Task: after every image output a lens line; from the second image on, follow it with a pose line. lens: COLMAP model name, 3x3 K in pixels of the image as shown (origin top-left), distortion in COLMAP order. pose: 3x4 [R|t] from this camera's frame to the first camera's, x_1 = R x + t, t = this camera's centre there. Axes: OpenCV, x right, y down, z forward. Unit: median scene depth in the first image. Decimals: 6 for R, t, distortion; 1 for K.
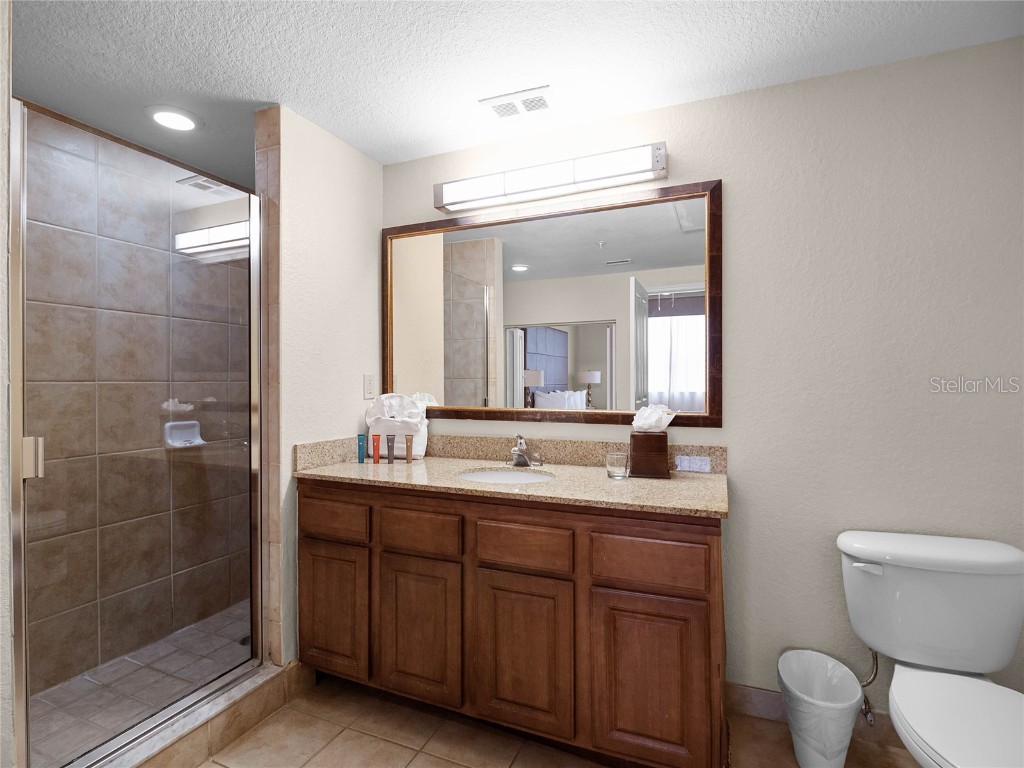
lens RADIAL K [[502.1, 0, 504.3], [0, 502.1, 382.5], [0, 0, 1]] dist [-0.009082, -0.004030]
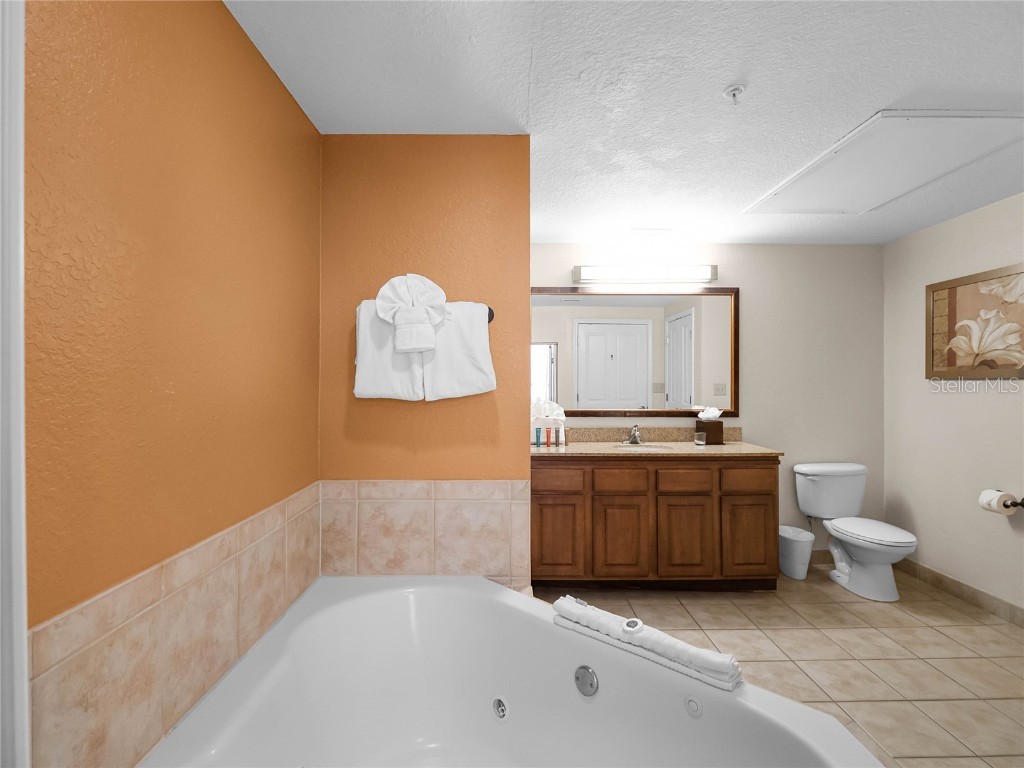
lens RADIAL K [[502.1, 0, 508.6], [0, 502.1, 382.8], [0, 0, 1]] dist [-0.009082, -0.004030]
pose [[0.918245, 0.006141, 0.395964, -1.195075], [-0.002589, 0.999951, -0.009505, -0.021734], [-0.396003, 0.007702, 0.918217, -0.429891]]
